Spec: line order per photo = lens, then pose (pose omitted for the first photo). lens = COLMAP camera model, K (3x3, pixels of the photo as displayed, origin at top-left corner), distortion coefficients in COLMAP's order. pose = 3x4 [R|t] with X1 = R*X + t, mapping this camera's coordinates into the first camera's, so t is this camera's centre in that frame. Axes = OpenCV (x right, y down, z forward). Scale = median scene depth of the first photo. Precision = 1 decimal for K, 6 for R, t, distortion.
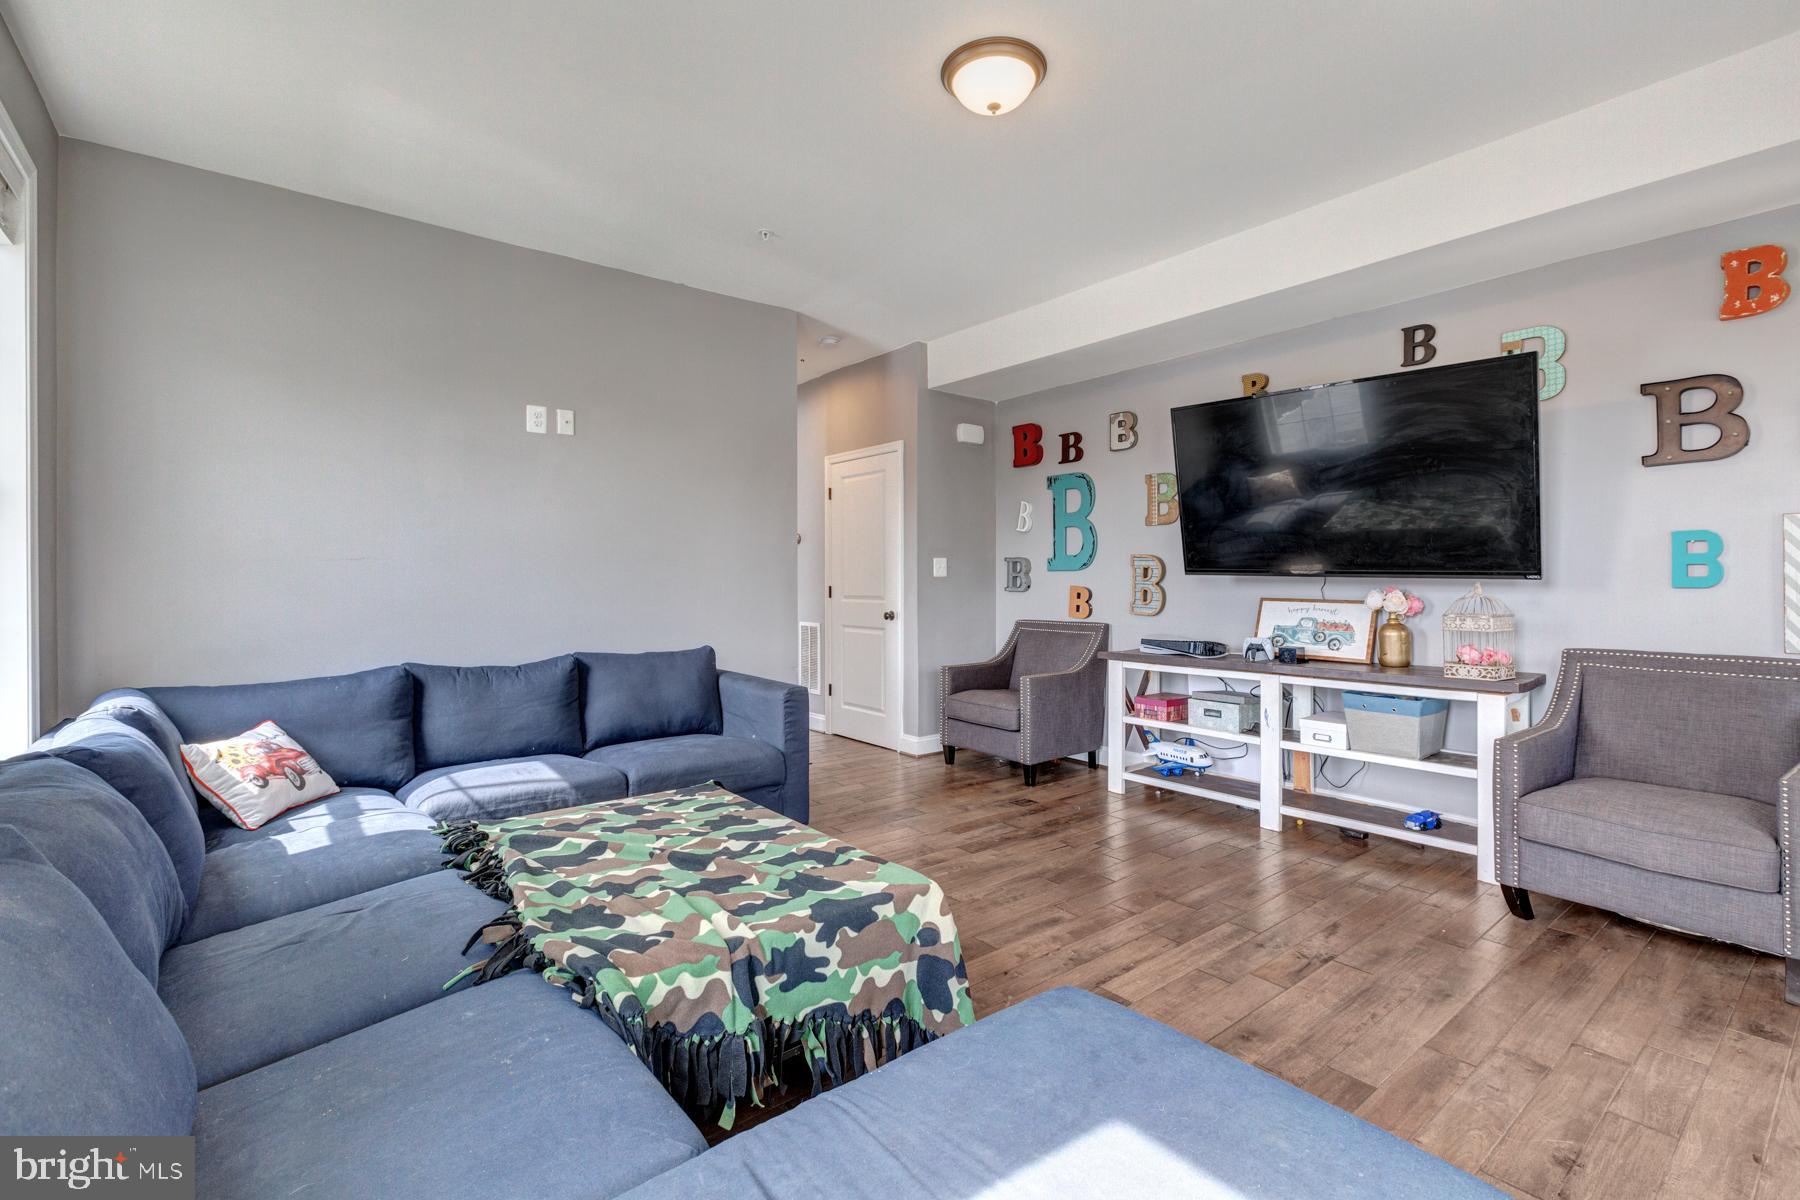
lens RADIAL K [[803.0, 0, 897.5], [0, 803.0, 580.8], [0, 0, 1]] dist [0.000887, 0.000073]
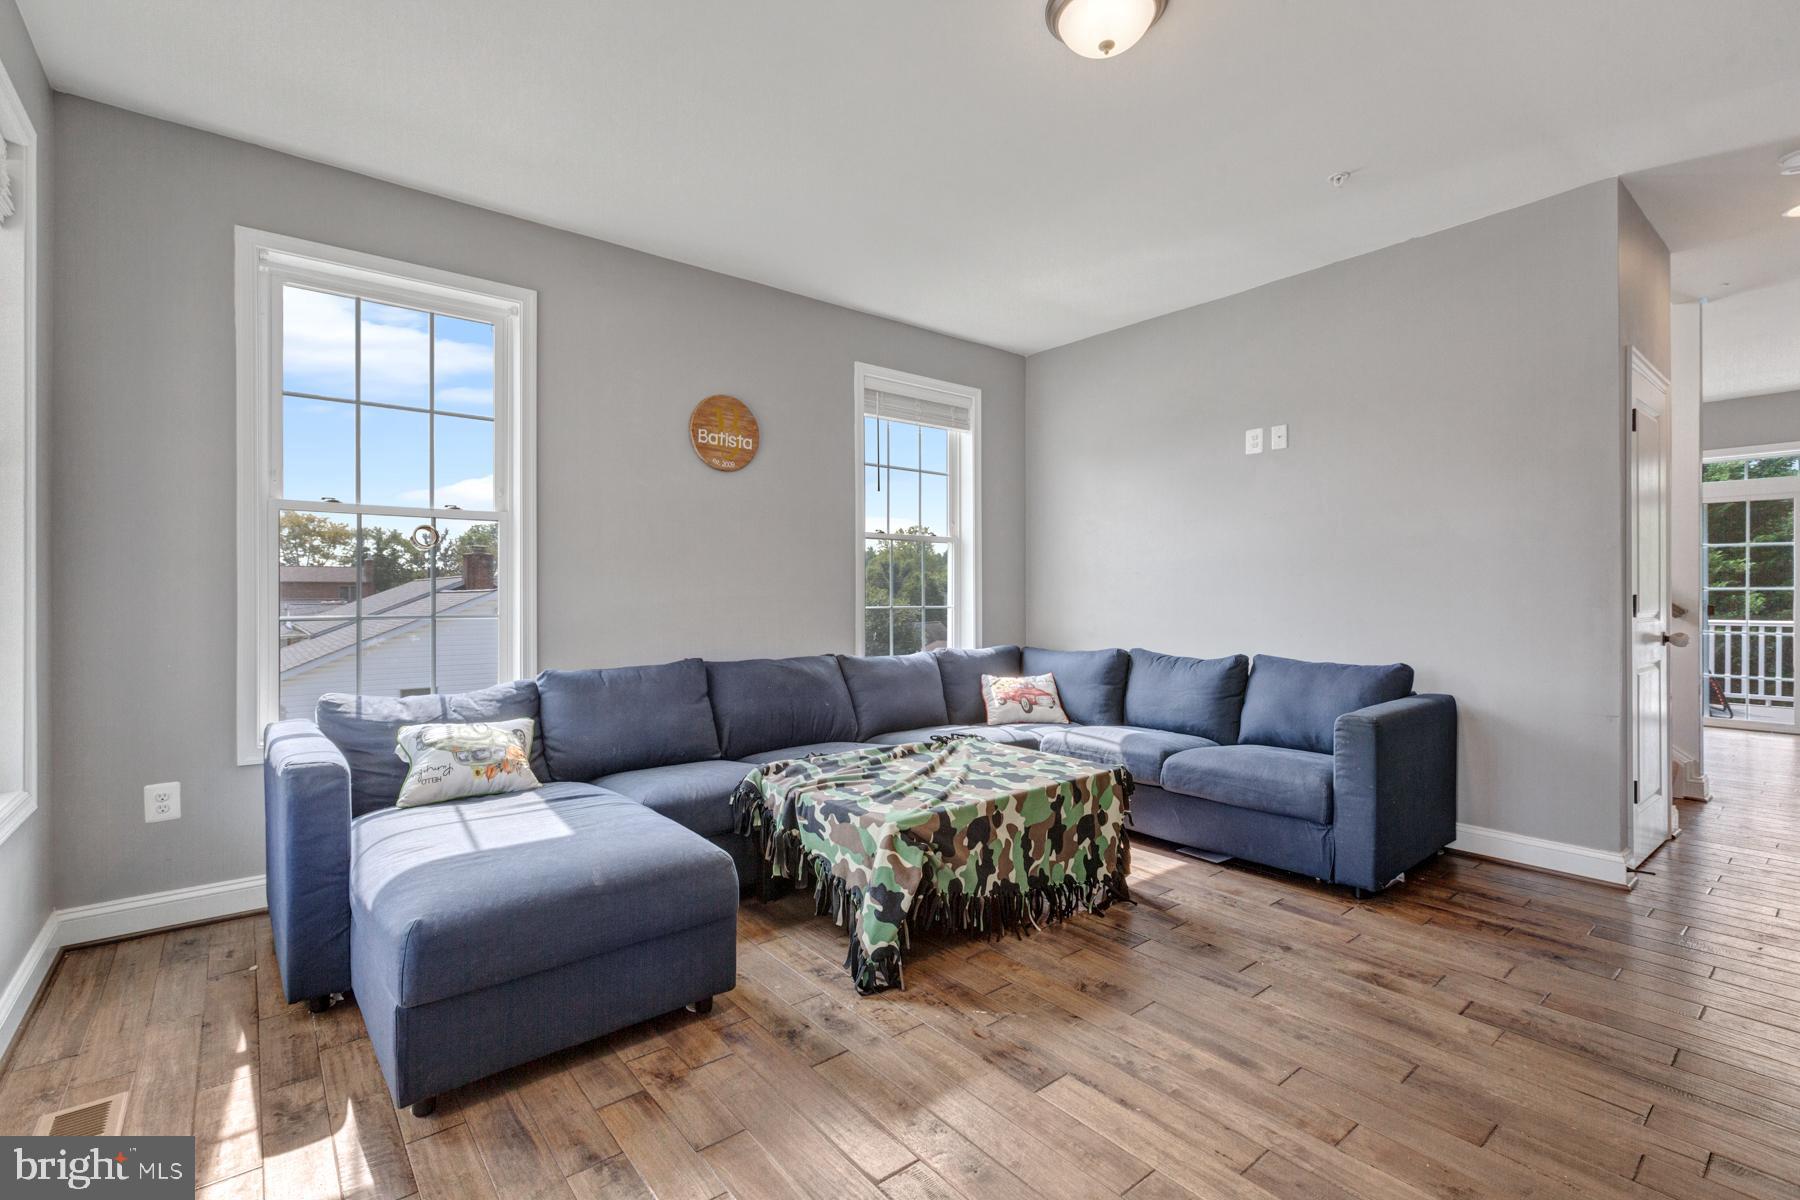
lens RADIAL K [[806.9, 0, 896.1], [0, 806.9, 599.6], [0, 0, 1]] dist [0.000111, -0.000168]
pose [[0.010304, 0.009313, -0.999904, 0.933478], [-0.000022, 0.999957, 0.009313, 0.007875], [0.999947, -0.000074, 0.010304, 0.708616]]
